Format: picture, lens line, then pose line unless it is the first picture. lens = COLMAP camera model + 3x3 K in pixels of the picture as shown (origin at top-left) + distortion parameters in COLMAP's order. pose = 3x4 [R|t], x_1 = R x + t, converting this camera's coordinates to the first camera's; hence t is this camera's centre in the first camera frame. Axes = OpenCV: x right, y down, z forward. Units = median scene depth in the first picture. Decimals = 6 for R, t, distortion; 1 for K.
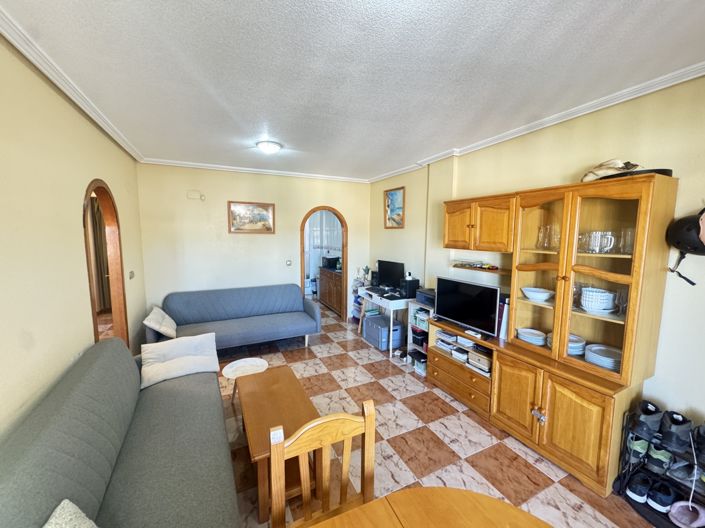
lens RADIAL K [[280.7, 0, 350.0], [0, 280.7, 264.7], [0, 0, 1]] dist [-0.017874, -0.000121]
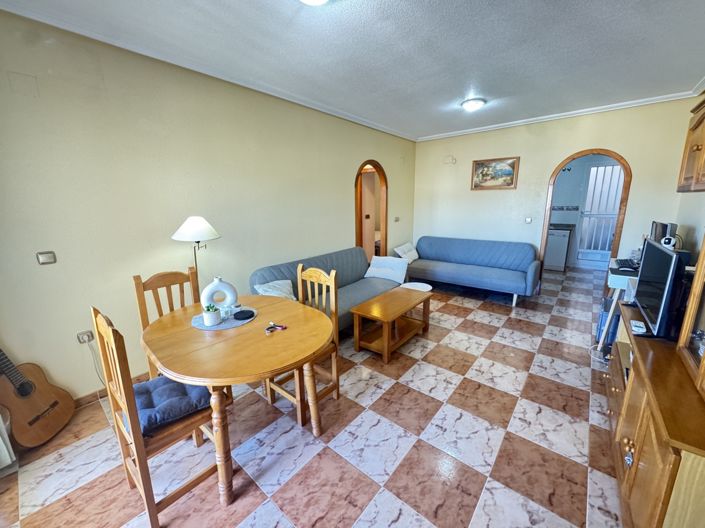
lens RADIAL K [[280.7, 0, 349.3], [0, 280.7, 262.7], [0, 0, 1]] dist [-0.017874, -0.000121]
pose [[0.412228, 0.184792, -0.892144, 0.585915], [-0.081741, 0.982767, 0.165793, 0.040371], [0.907406, 0.004580, 0.420229, 0.104390]]
